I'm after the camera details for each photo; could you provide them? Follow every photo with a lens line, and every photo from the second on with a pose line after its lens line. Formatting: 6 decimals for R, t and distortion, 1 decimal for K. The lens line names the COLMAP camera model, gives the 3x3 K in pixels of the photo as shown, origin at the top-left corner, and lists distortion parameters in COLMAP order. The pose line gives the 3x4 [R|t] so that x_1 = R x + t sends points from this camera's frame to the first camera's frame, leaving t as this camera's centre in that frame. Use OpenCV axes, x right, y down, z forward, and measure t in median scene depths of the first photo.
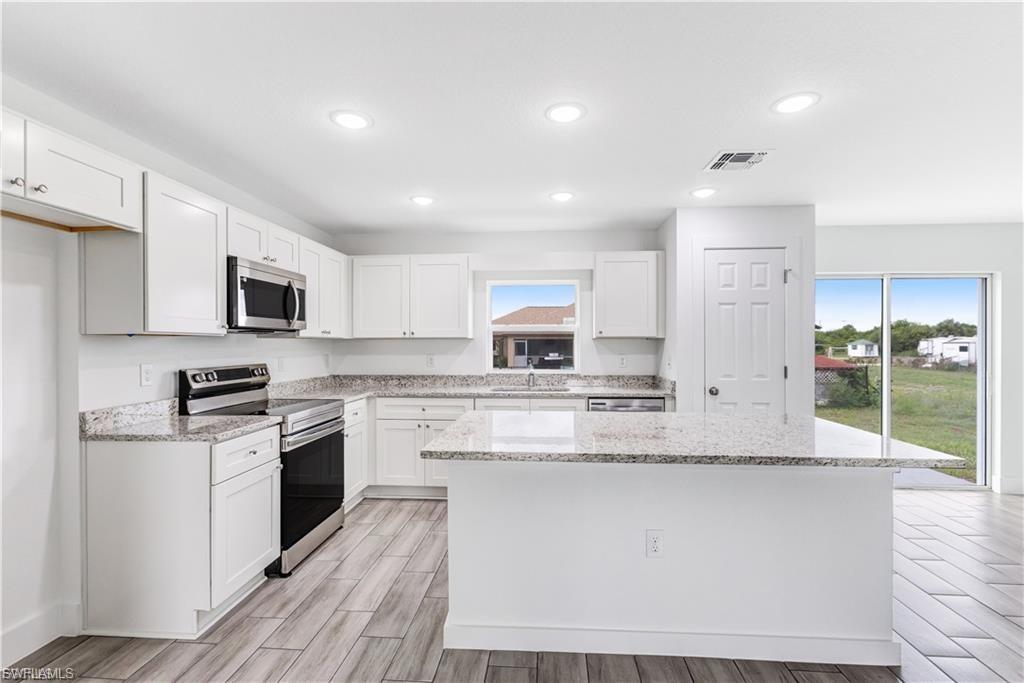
lens RADIAL K [[462.0, 0, 511.2], [0, 462.0, 335.6], [0, 0, 1]] dist [0.002528, -0.000021]
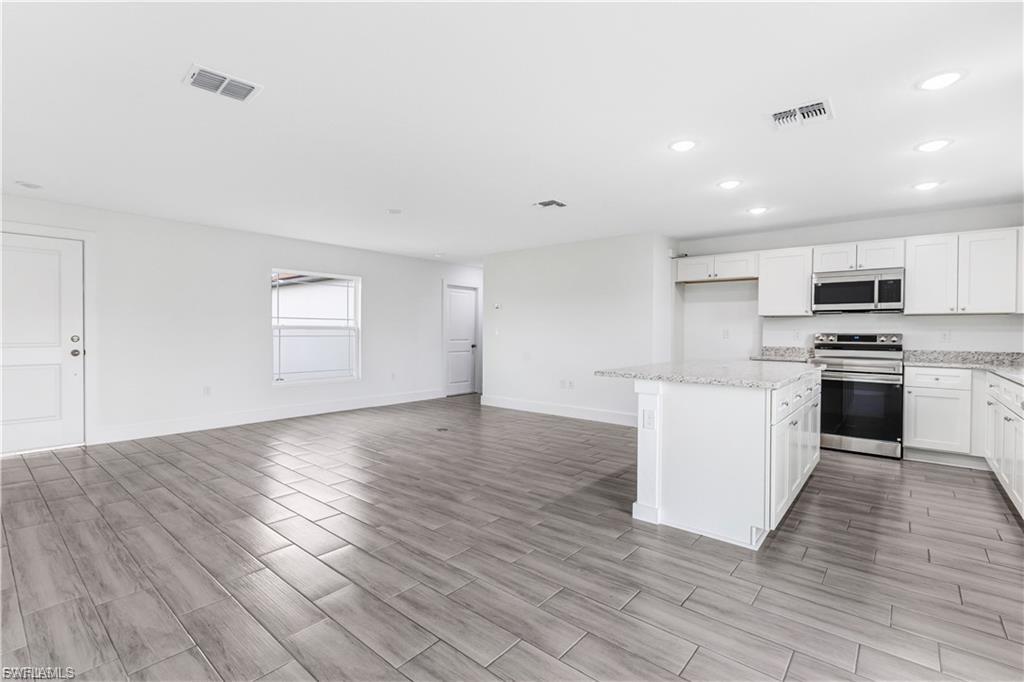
lens RADIAL K [[462.0, 0, 511.2], [0, 462.0, 335.1], [0, 0, 1]] dist [0.002528, -0.000021]
pose [[-0.599266, 0.011566, -0.800467, 1.346885], [-0.002123, 0.999869, 0.016037, 0.042845], [0.800547, 0.011310, -0.599163, 0.919569]]
